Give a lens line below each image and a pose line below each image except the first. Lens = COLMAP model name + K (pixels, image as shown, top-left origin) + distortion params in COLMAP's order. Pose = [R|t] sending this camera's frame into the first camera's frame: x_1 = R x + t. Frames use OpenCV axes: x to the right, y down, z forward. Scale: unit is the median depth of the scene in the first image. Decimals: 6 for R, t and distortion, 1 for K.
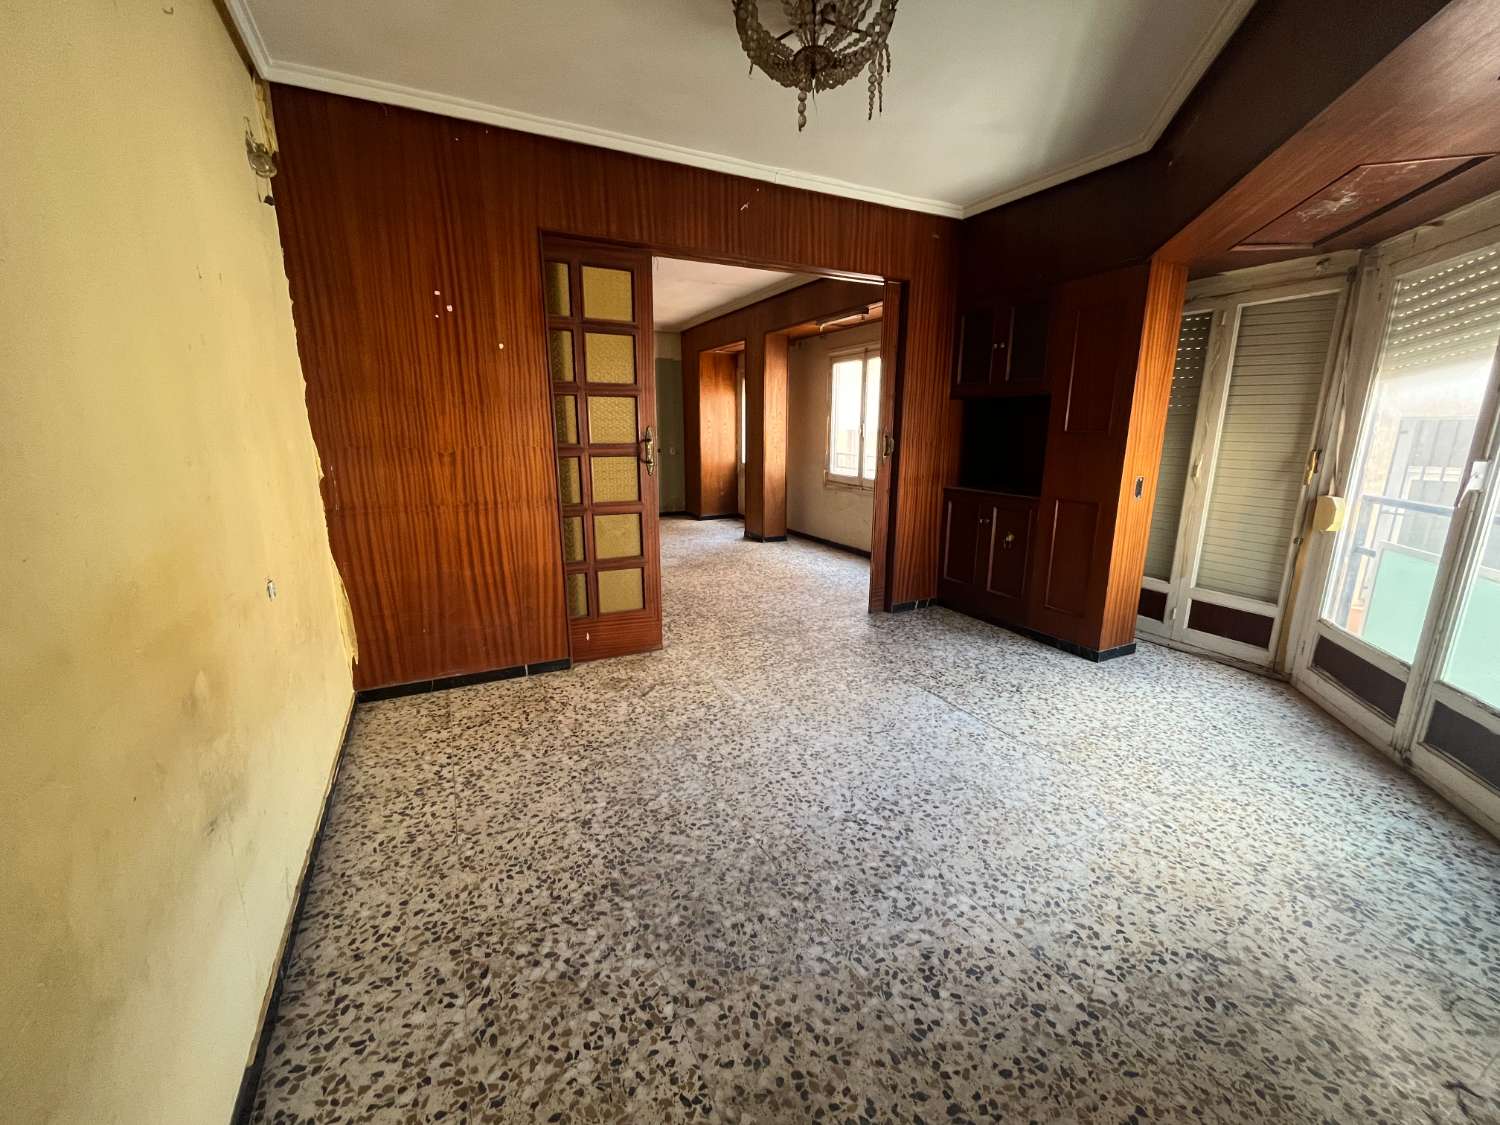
lens RADIAL K [[605.3, 0, 750.8], [0, 605.3, 567.3], [0, 0, 1]] dist [-0.003623, -0.000084]
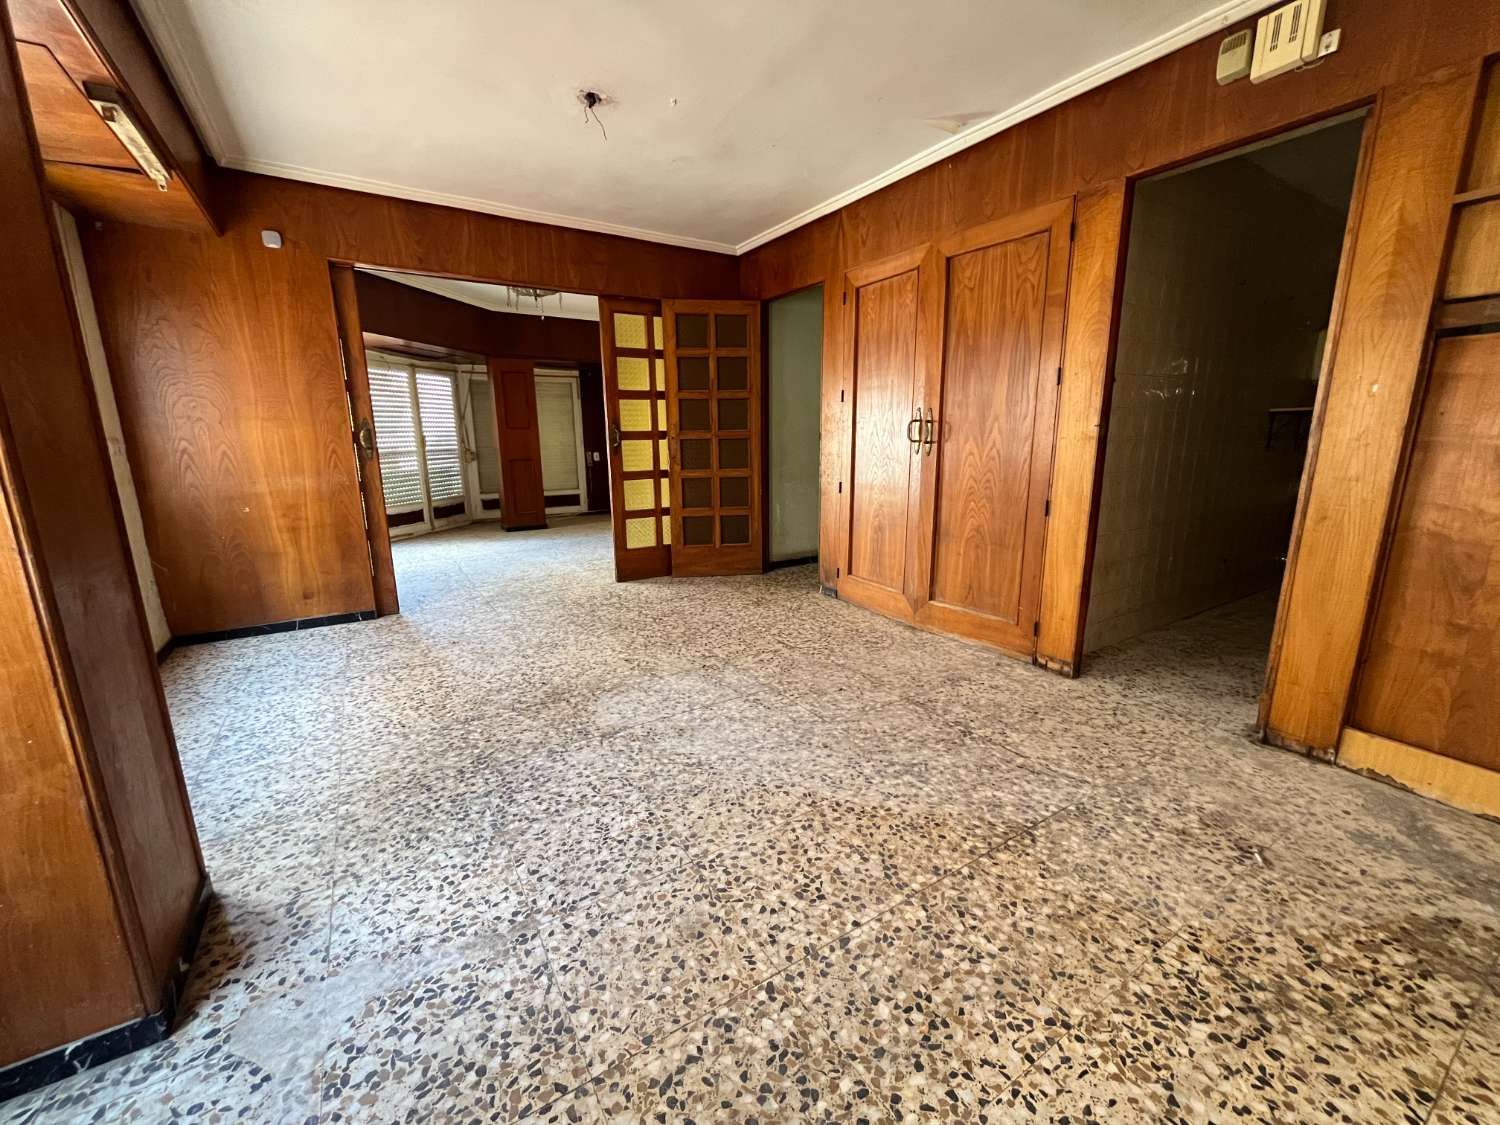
lens RADIAL K [[605.3, 0, 753.1], [0, 605.3, 565.6], [0, 0, 1]] dist [-0.003623, -0.000084]
pose [[-0.994438, 0.030034, -0.100952, -0.373804], [-0.015973, 0.904387, 0.426413, -0.573376], [0.104107, 0.425654, -0.898877, 2.644729]]
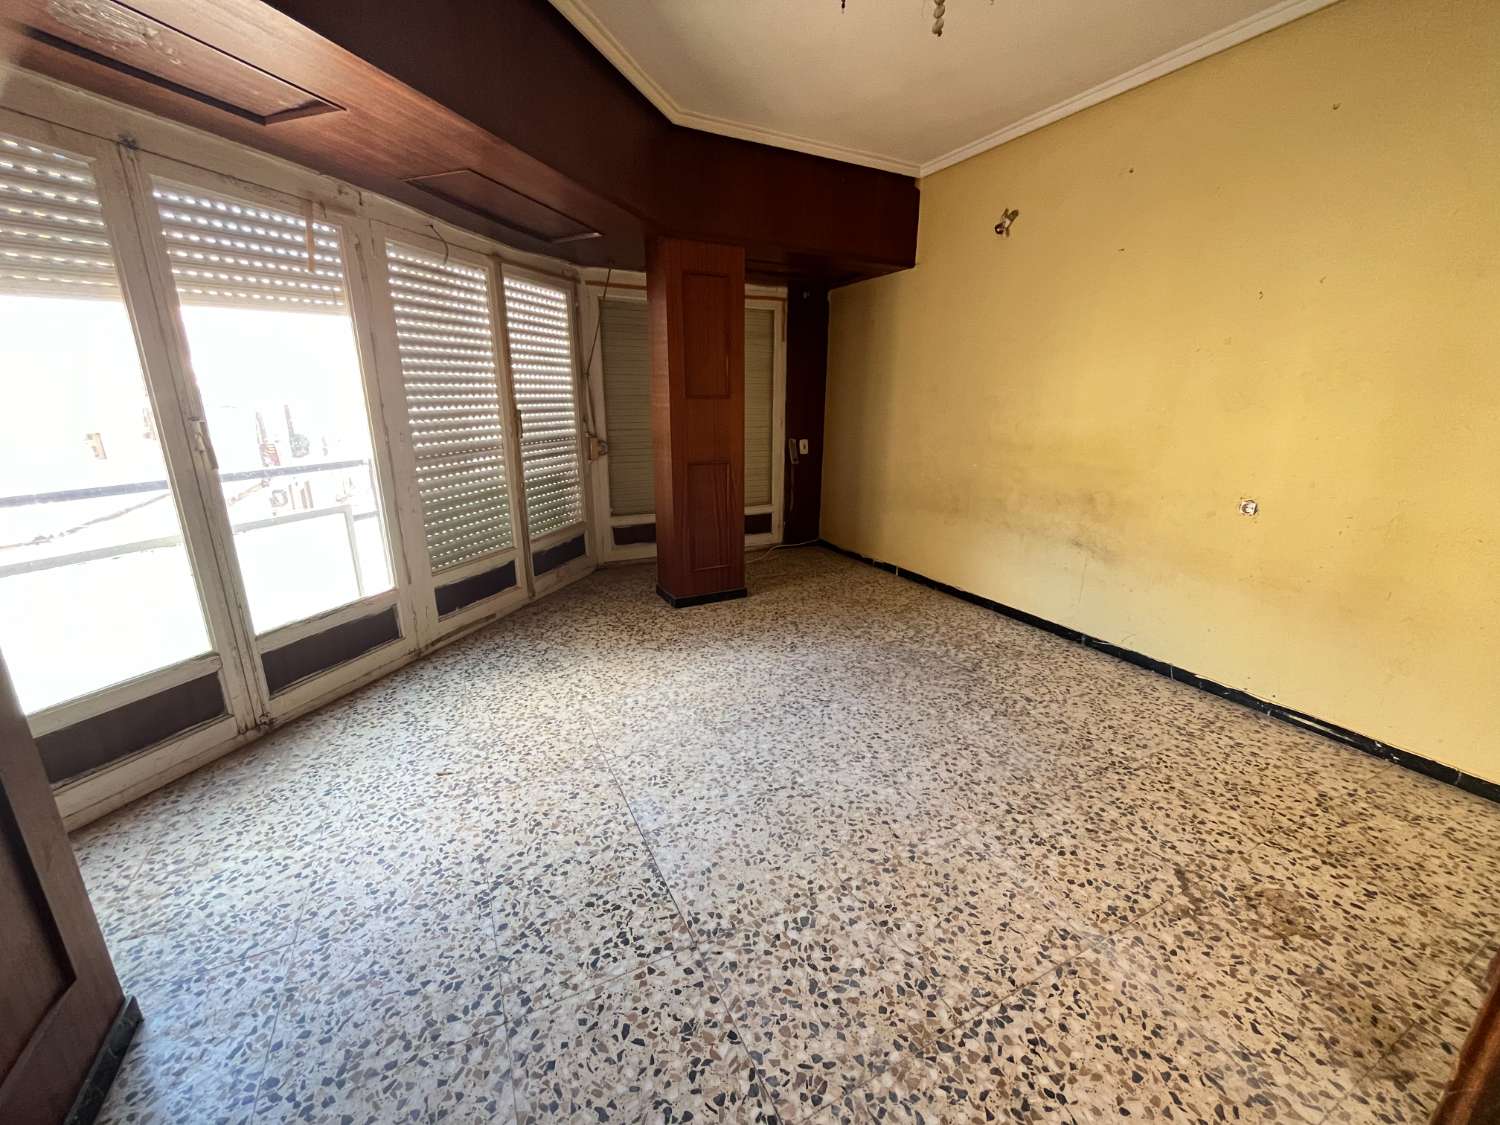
lens RADIAL K [[605.3, 0, 752.9], [0, 605.3, 563.9], [0, 0, 1]] dist [-0.003623, -0.000084]
pose [[-0.999975, -0.002128, -0.006711, 0.216110], [-0.005067, 0.879285, 0.476269, -0.295037], [0.004887, 0.476292, -0.879274, 1.314114]]
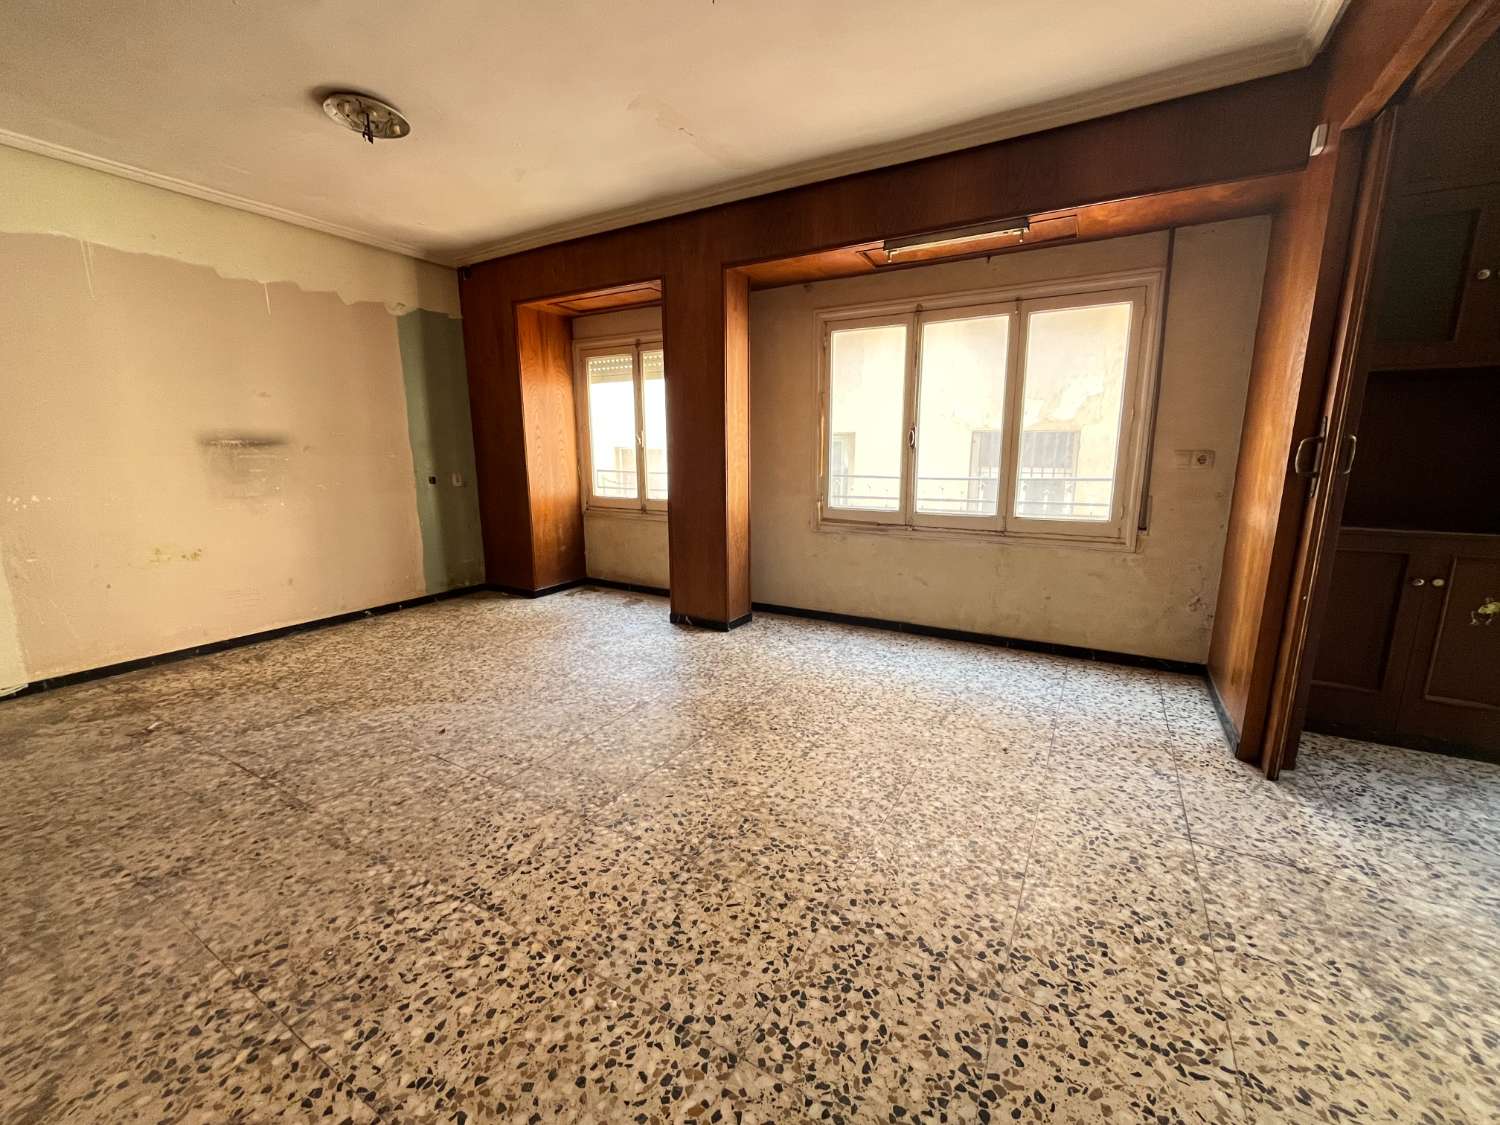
lens RADIAL K [[605.3, 0, 751.2], [0, 605.3, 567.3], [0, 0, 1]] dist [-0.003623, -0.000084]
pose [[0.835904, -0.108772, 0.537991, -0.600250], [0.127020, 0.991895, 0.003186, -0.226917], [-0.533977, 0.065672, 0.842945, 1.113714]]
